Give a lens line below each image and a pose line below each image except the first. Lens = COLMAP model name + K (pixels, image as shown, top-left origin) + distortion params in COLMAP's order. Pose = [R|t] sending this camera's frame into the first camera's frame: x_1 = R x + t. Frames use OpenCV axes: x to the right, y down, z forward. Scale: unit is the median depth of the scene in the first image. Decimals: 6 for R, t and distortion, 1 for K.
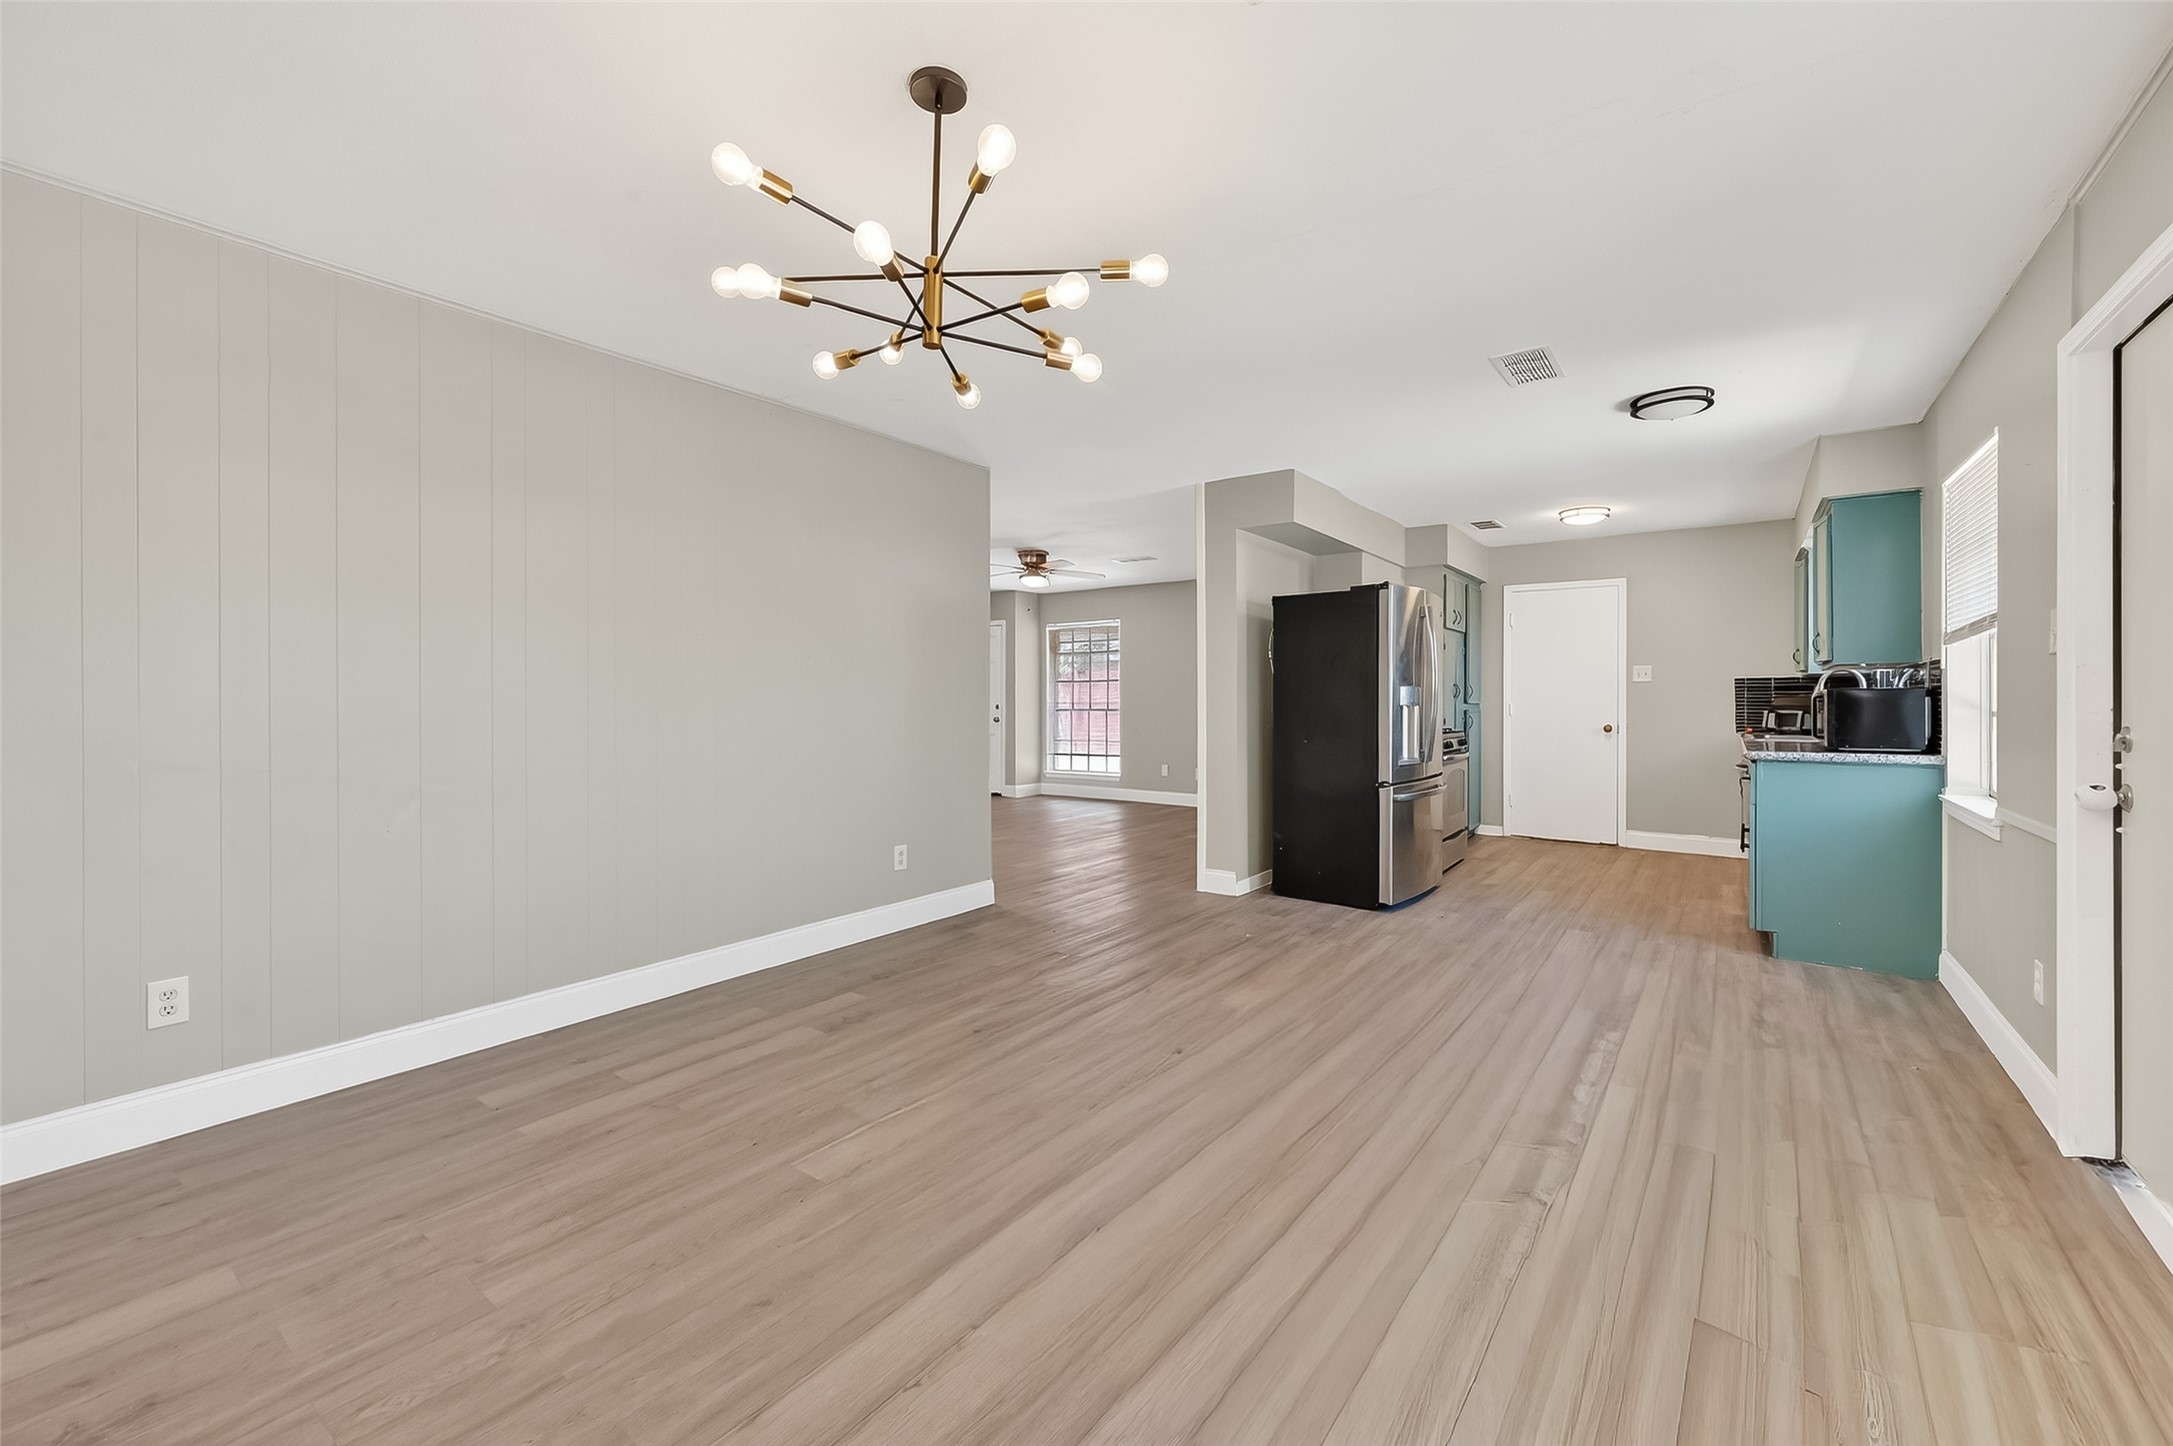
lens RADIAL K [[879.7, 0, 1080.9], [0, 879.7, 719.5], [0, 0, 1]] dist [0.004377, 0.000728]
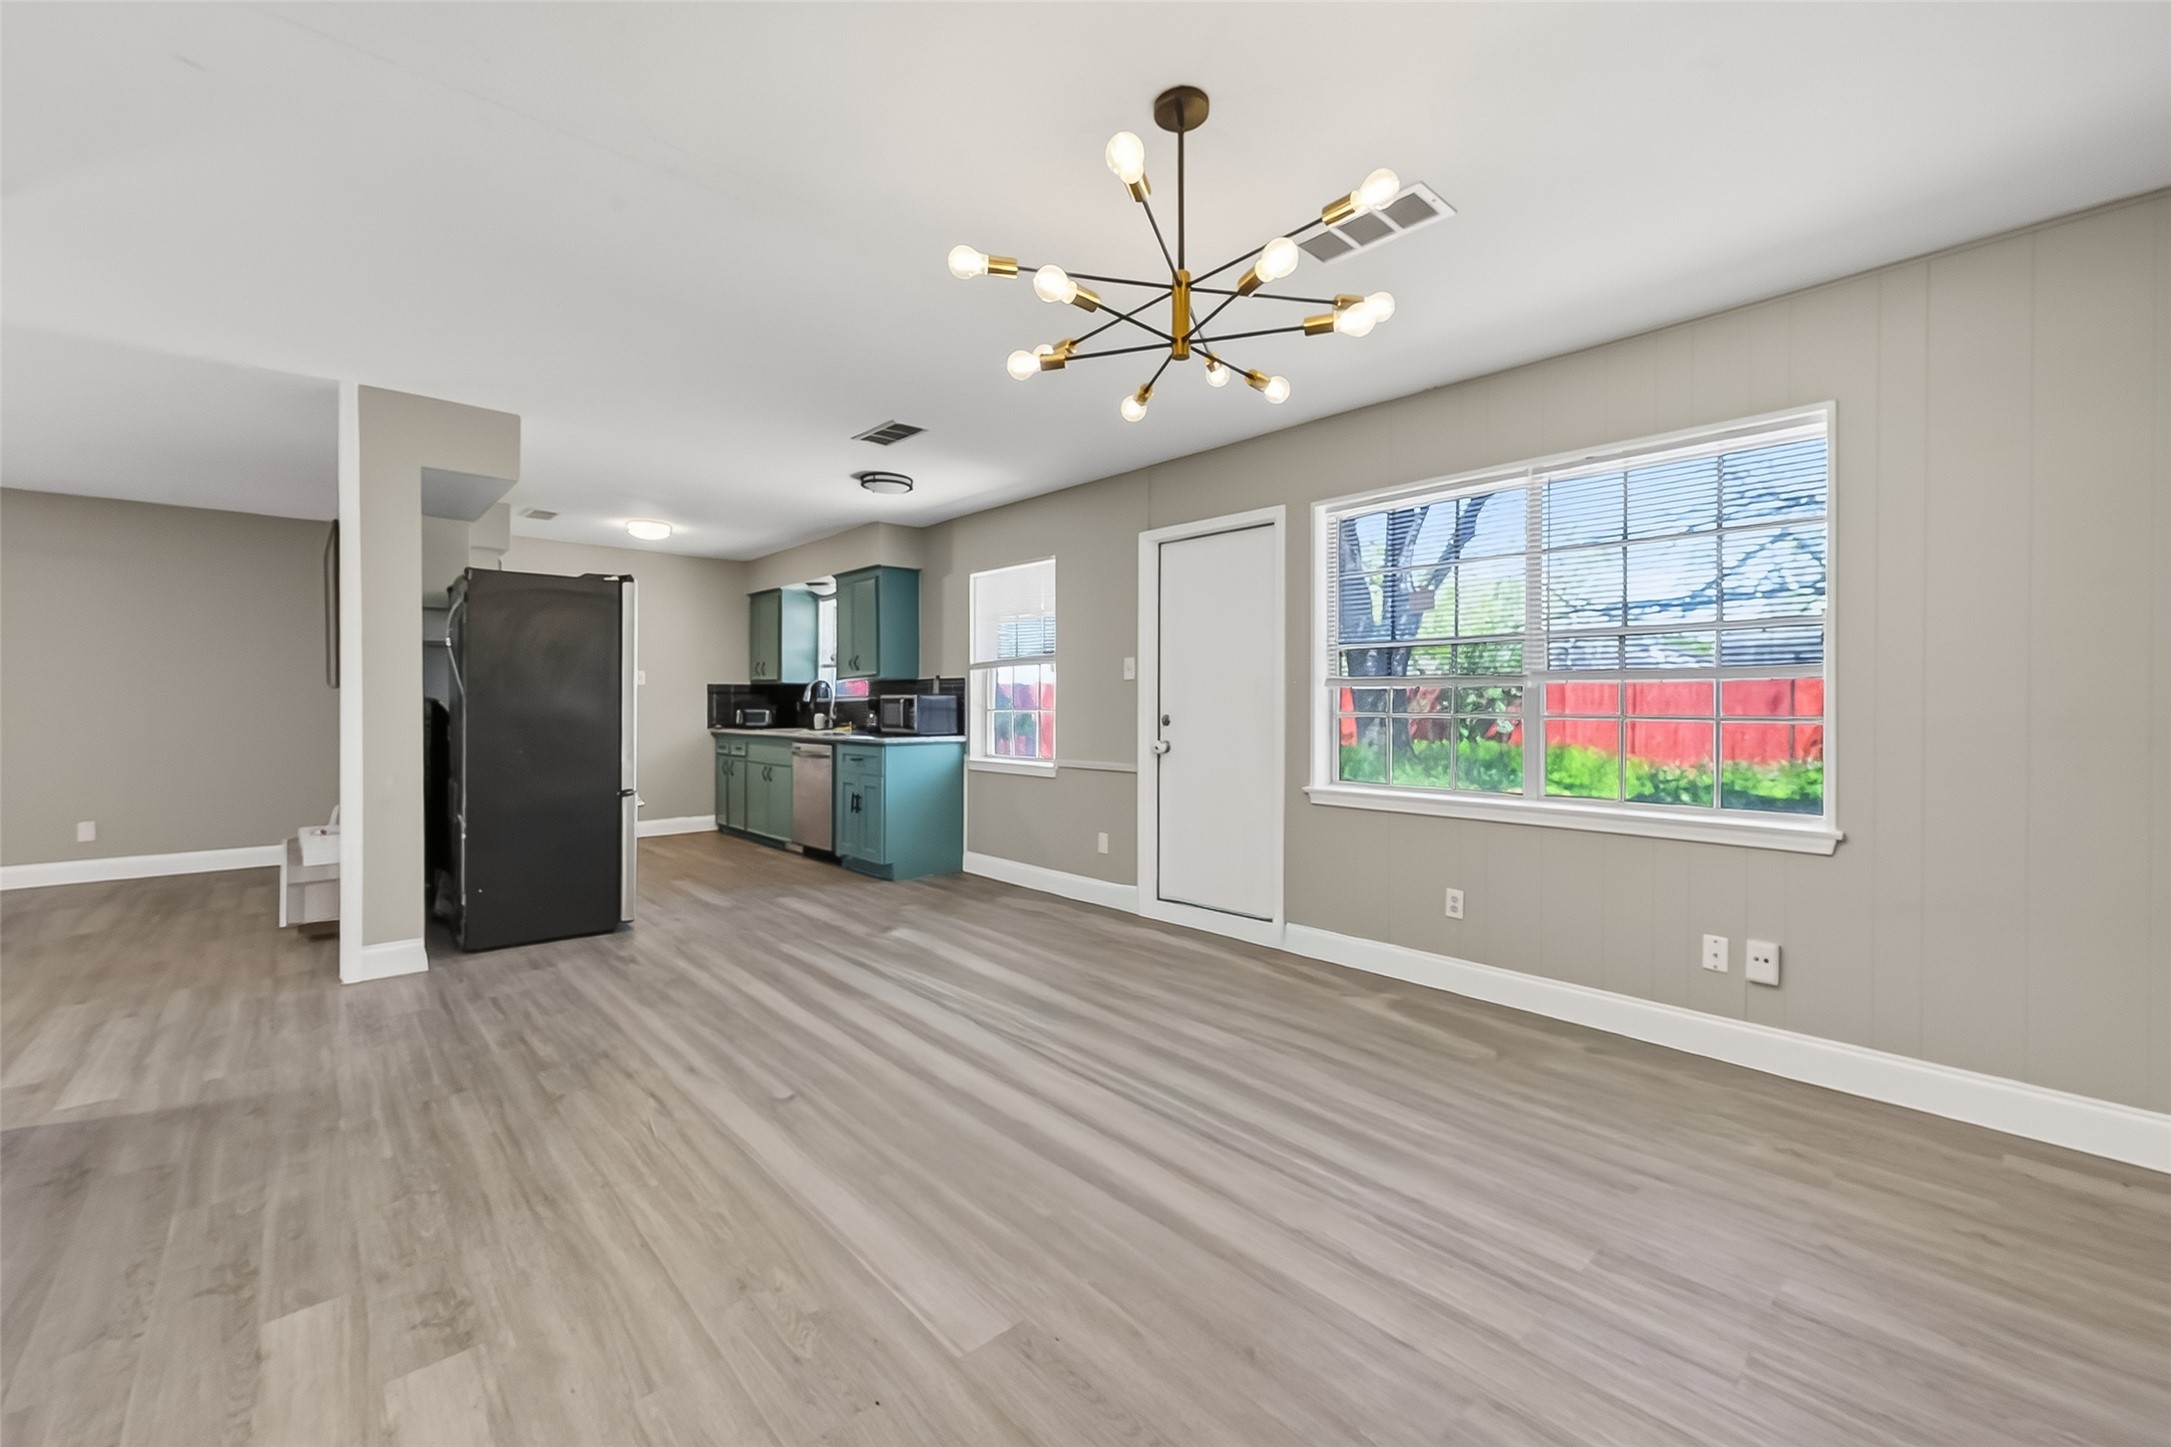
lens RADIAL K [[878.9, 0, 1070.6], [0, 878.9, 701.7], [0, 0, 1]] dist [0.004377, 0.000728]
pose [[0.206809, 0.000344, 0.978381, -0.597312], [0.018575, 0.999818, -0.004278, -0.012306], [-0.978205, 0.019058, 0.206765, 0.446019]]
